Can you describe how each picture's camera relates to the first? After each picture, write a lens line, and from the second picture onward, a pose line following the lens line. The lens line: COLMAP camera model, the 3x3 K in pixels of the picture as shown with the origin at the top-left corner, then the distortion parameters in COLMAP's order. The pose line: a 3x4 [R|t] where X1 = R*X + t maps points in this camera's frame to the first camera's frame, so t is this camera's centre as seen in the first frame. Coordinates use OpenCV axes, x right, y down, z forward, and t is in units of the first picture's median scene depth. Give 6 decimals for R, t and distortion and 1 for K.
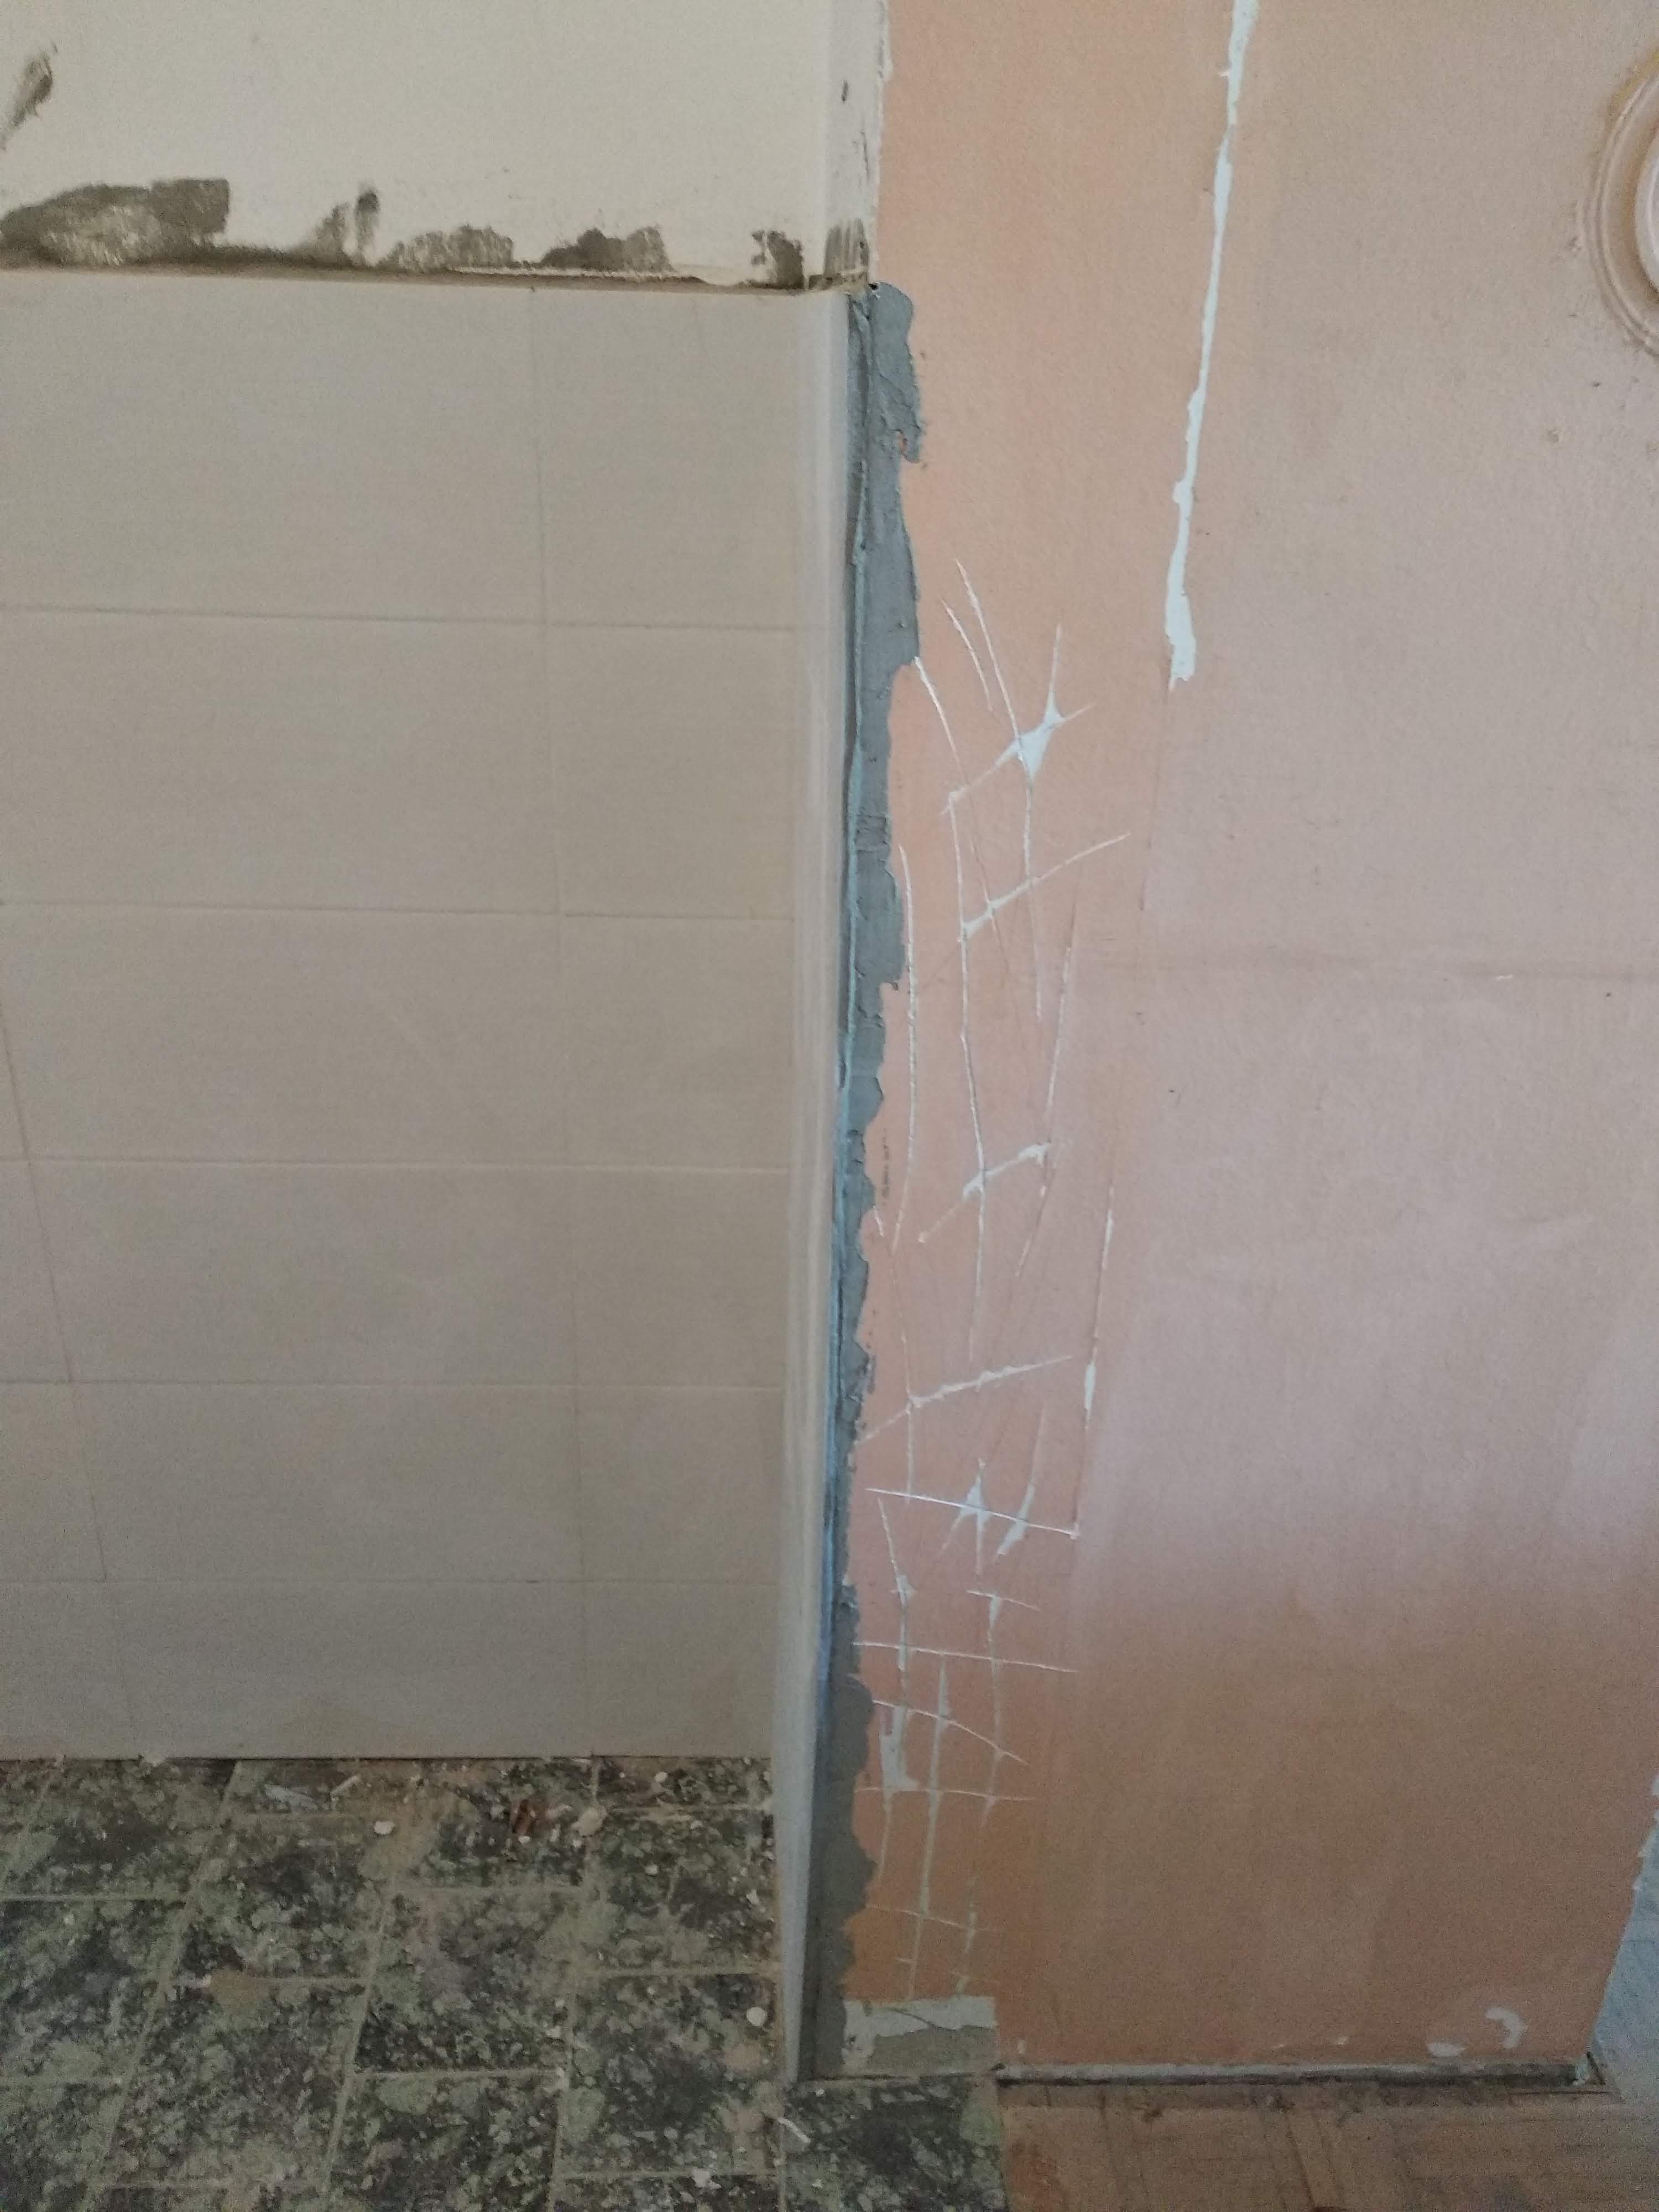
lens RADIAL K [[1673.9, 0, 811.9], [0, 1673.9, 1150.6], [0, 0, 1]] dist [0.013425, -0.037885]
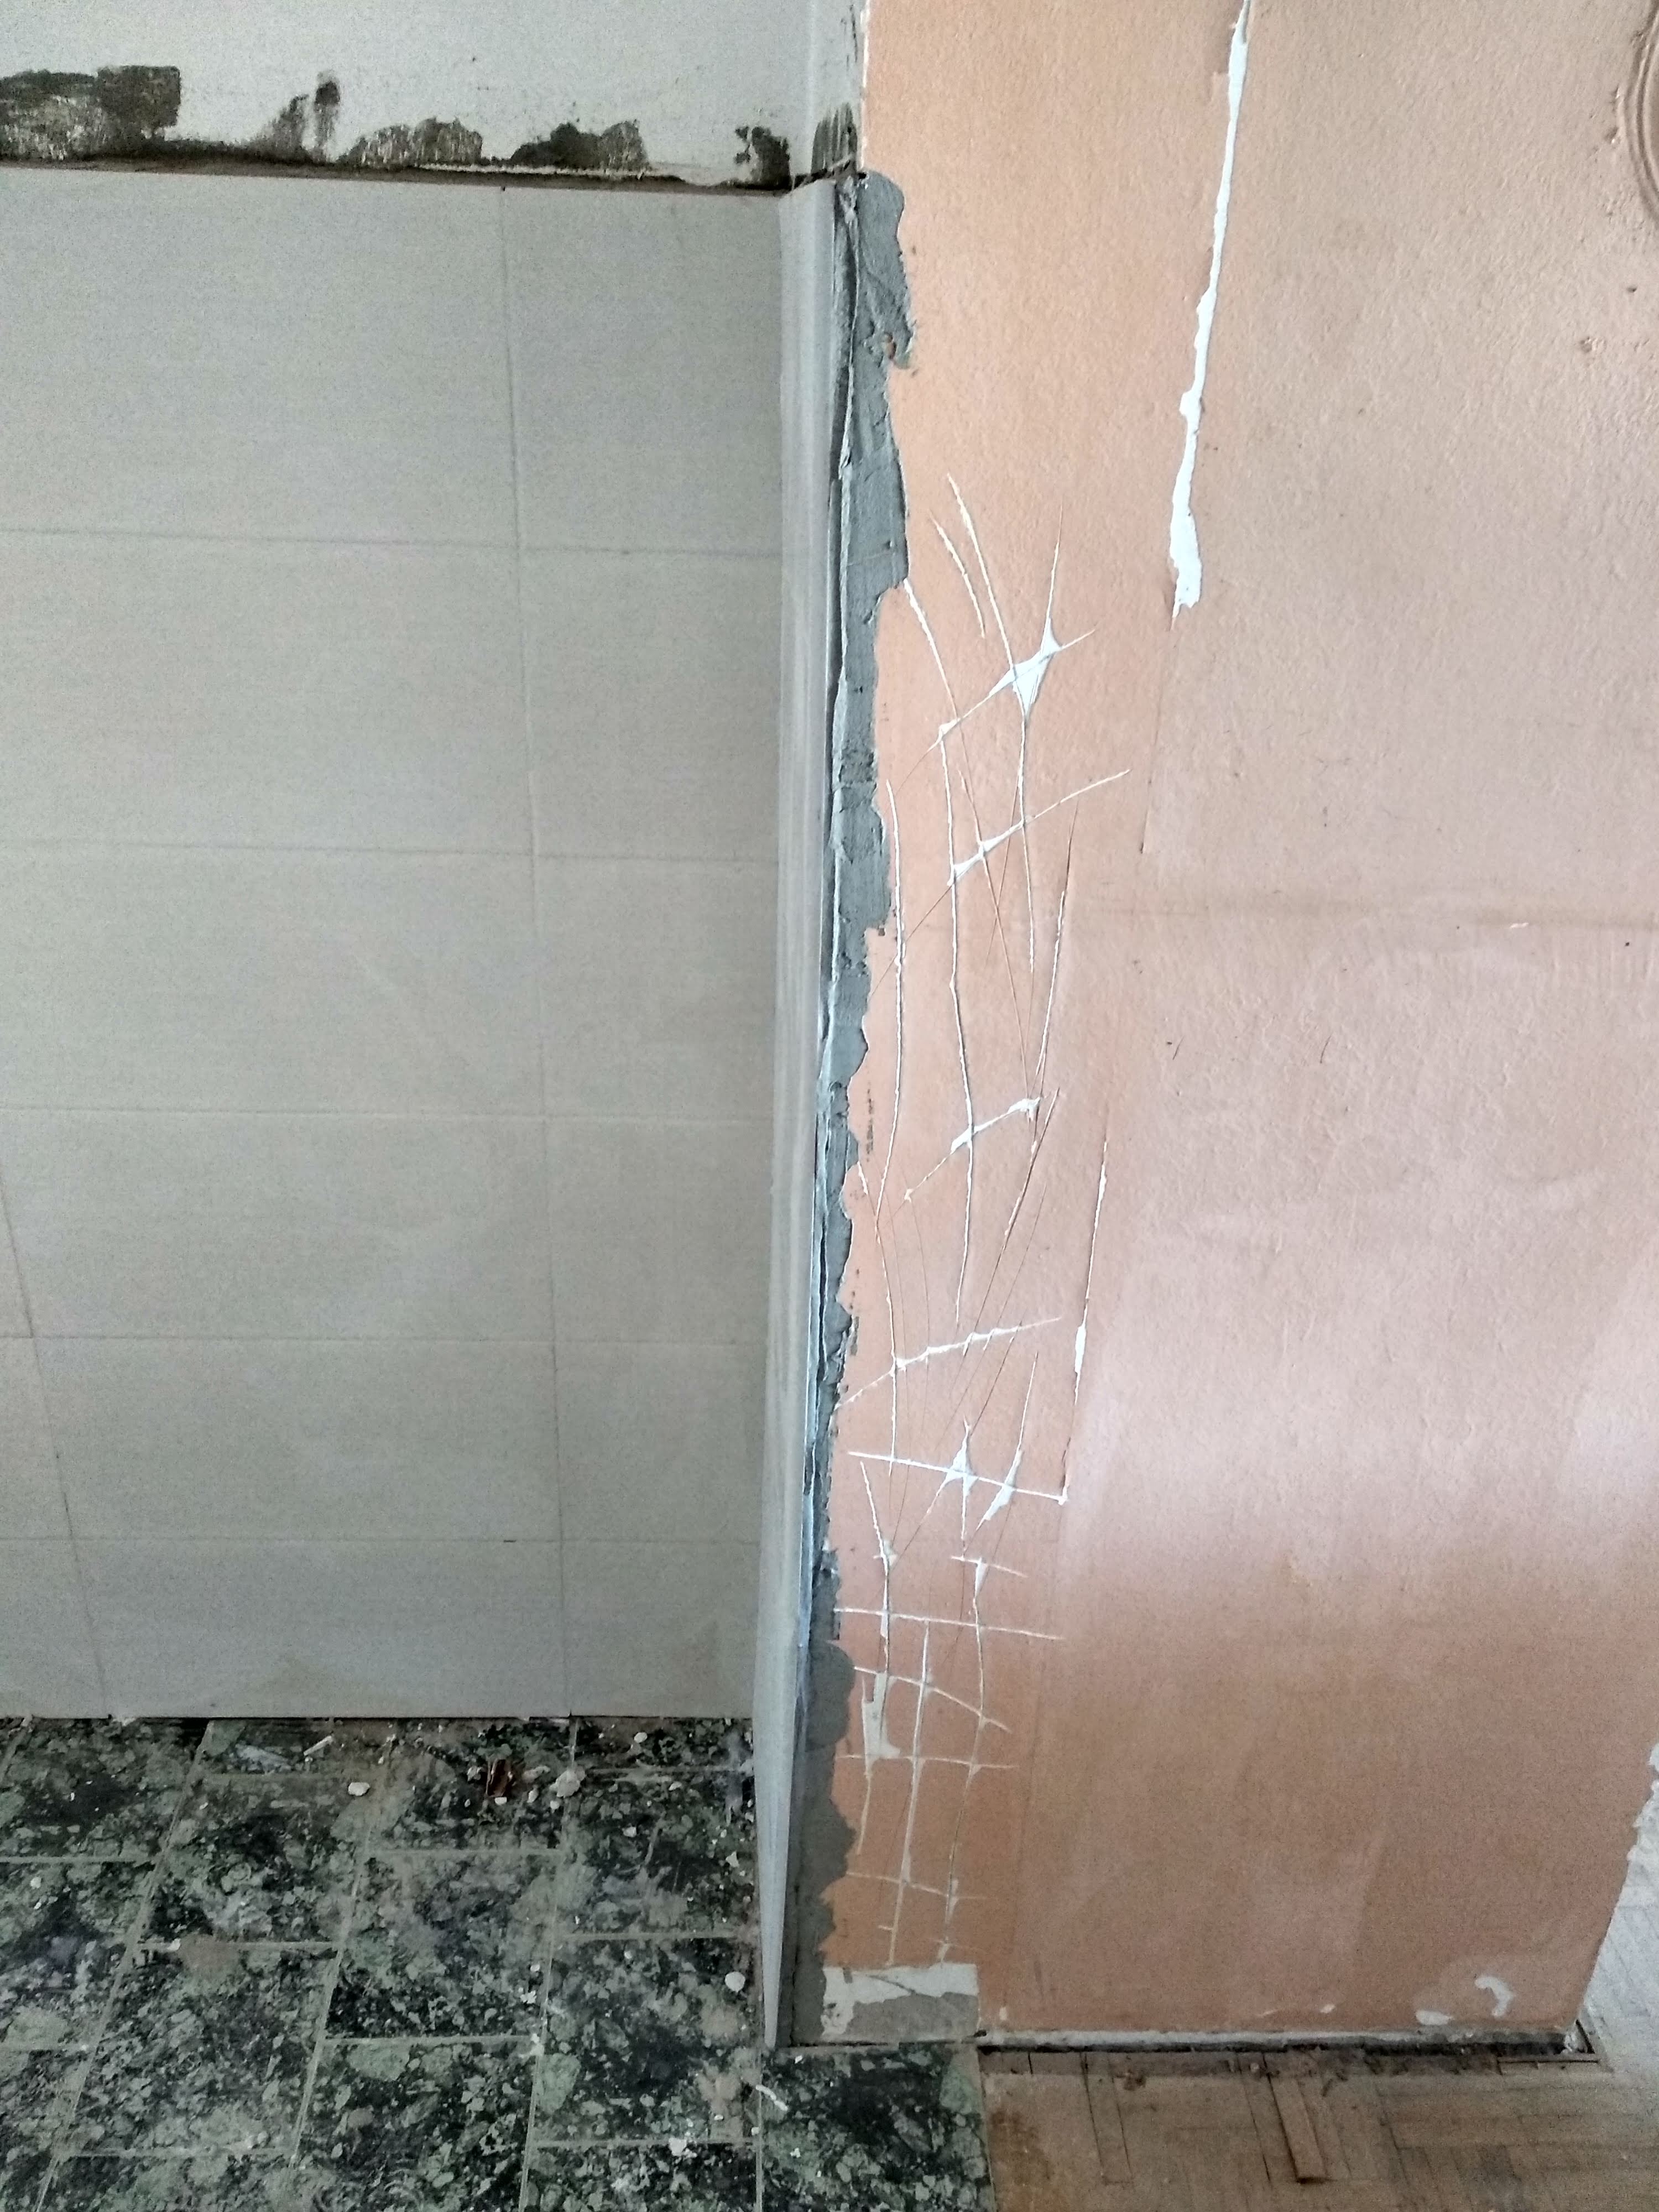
lens RADIAL K [[1673.9, 0, 811.0], [0, 1673.9, 1161.3], [0, 0, 1]] dist [0.013425, -0.037885]
pose [[0.999976, 0.005006, 0.004701, 0.005292], [-0.005172, 0.999337, 0.036028, -0.001232], [-0.004518, -0.036051, 0.999340, 0.037286]]
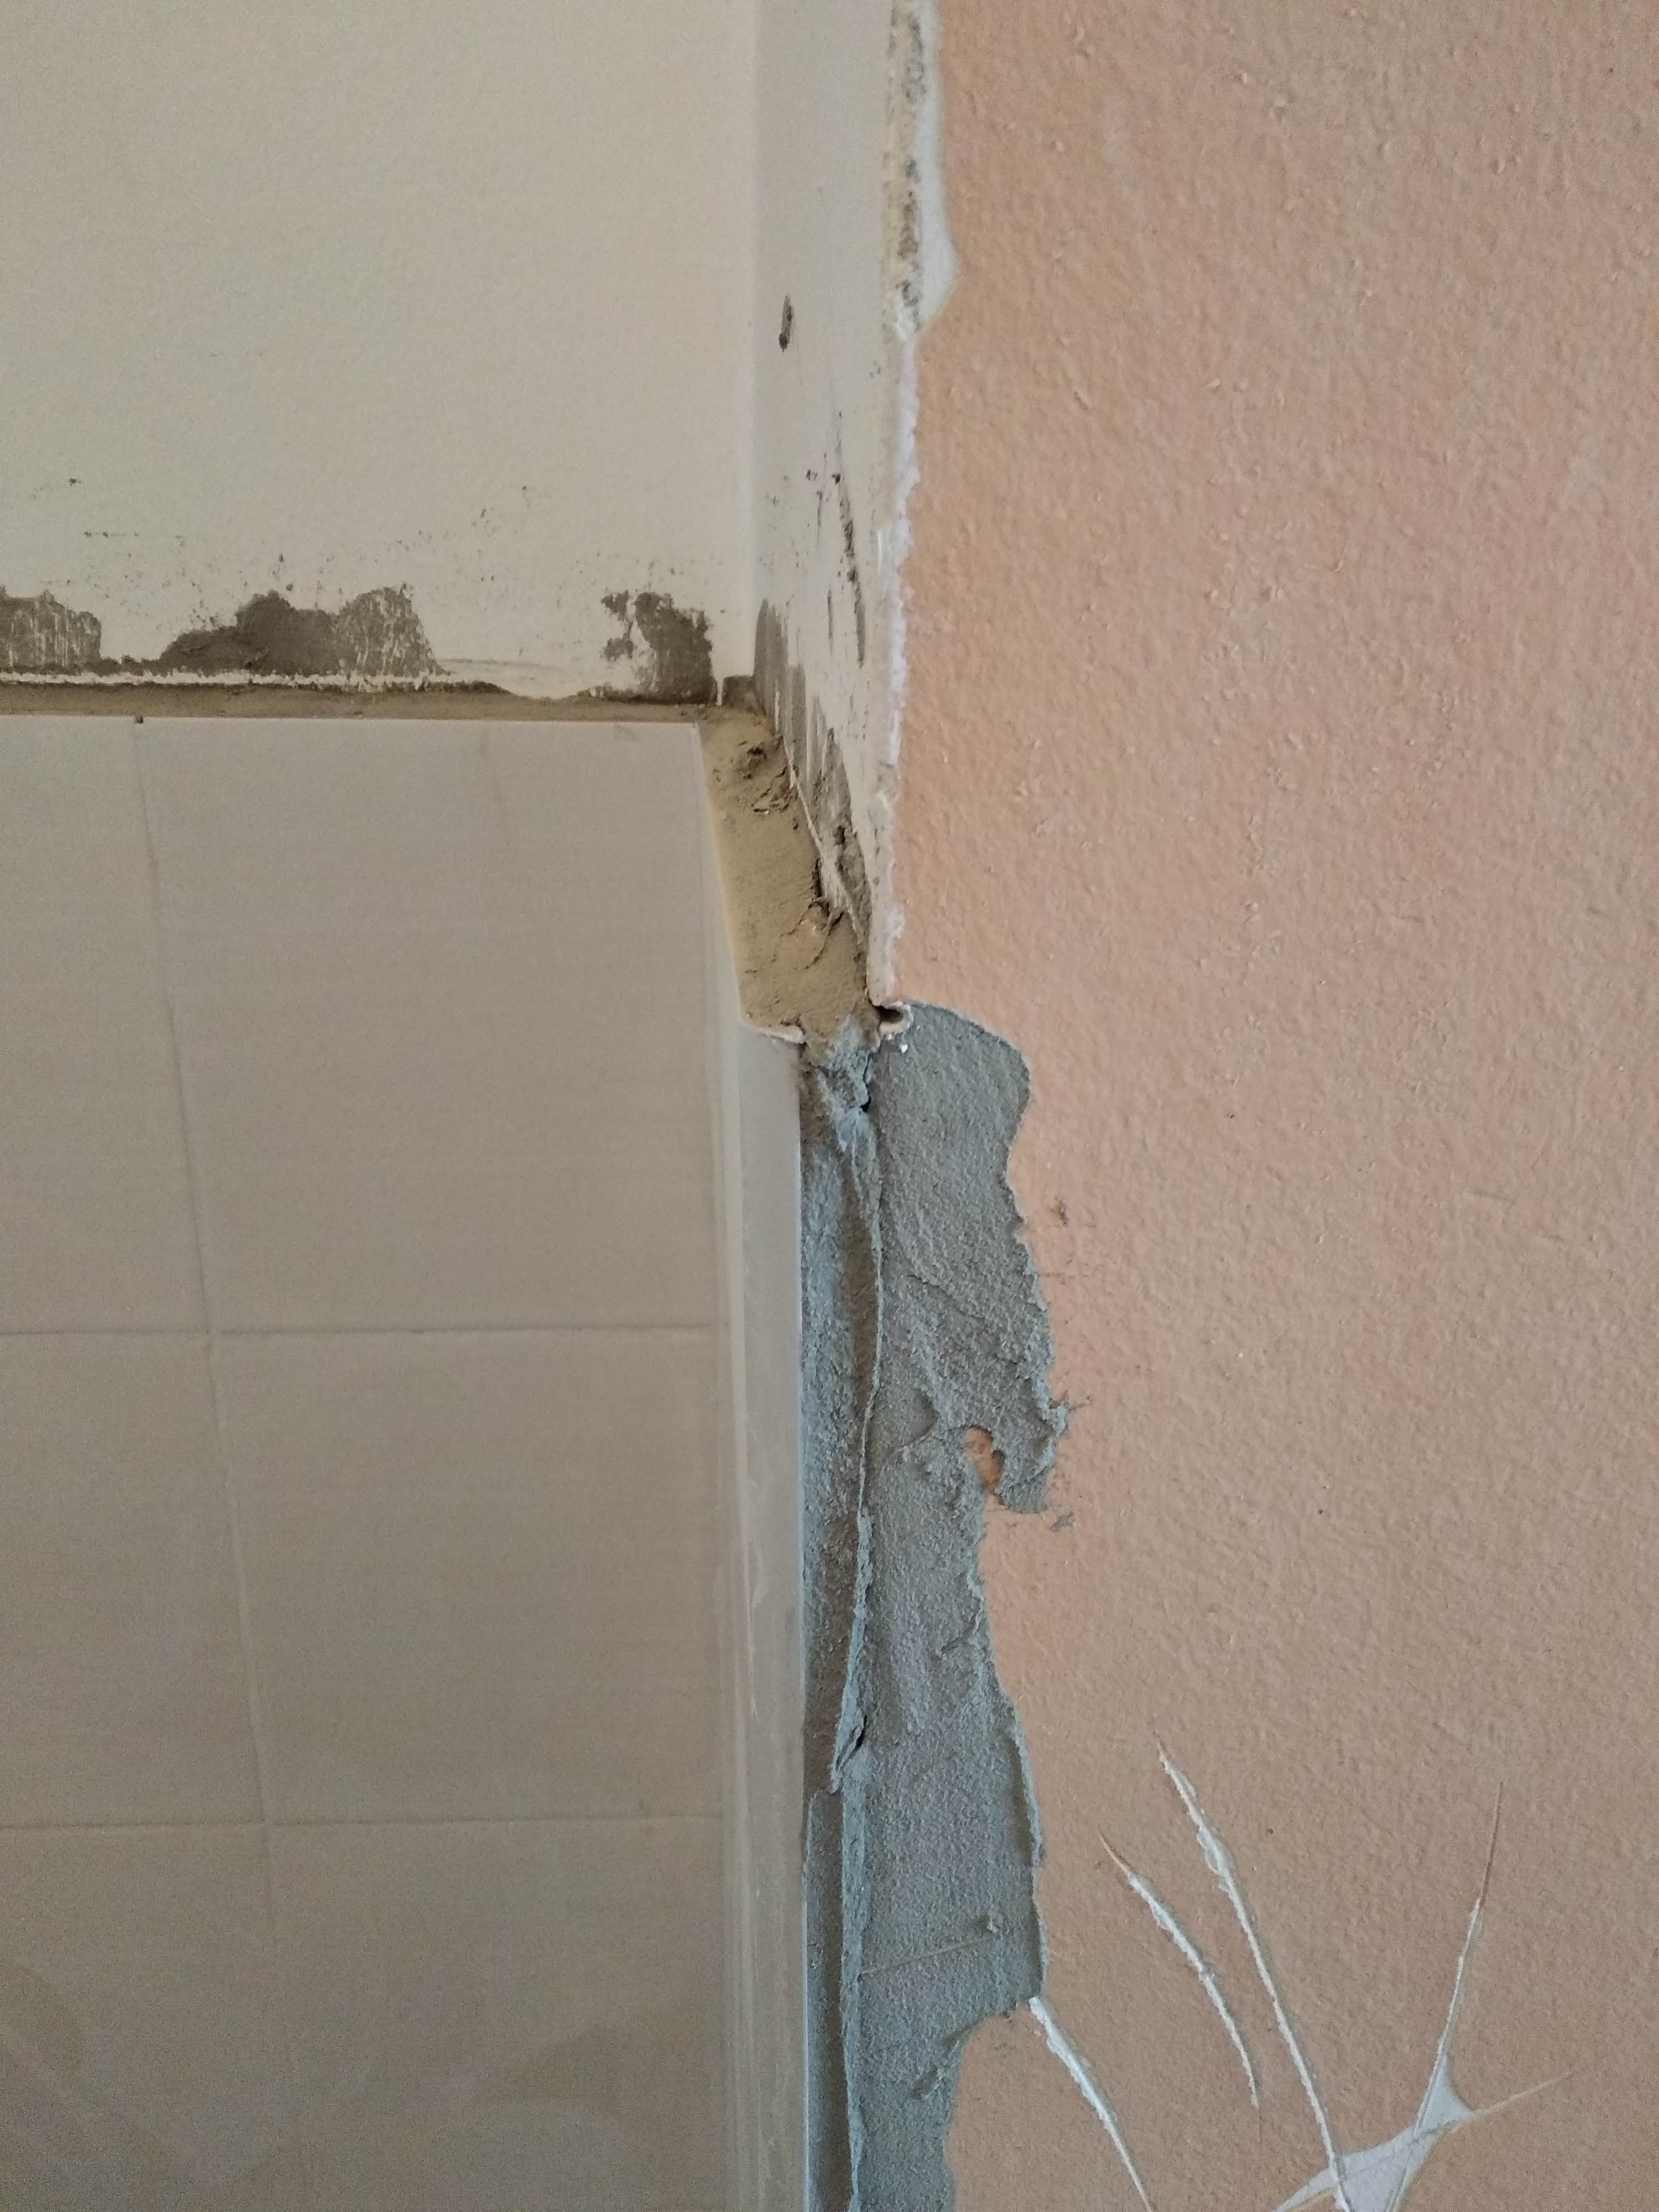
lens RADIAL K [[1673.9, 0, 814.8], [0, 1673.9, 1109.7], [0, 0, 1]] dist [0.013425, -0.037885]
pose [[0.999750, -0.016511, 0.015067, 0.015111], [0.018048, 0.993953, -0.108314, -0.347559], [-0.013188, 0.108558, 0.994003, 0.536037]]
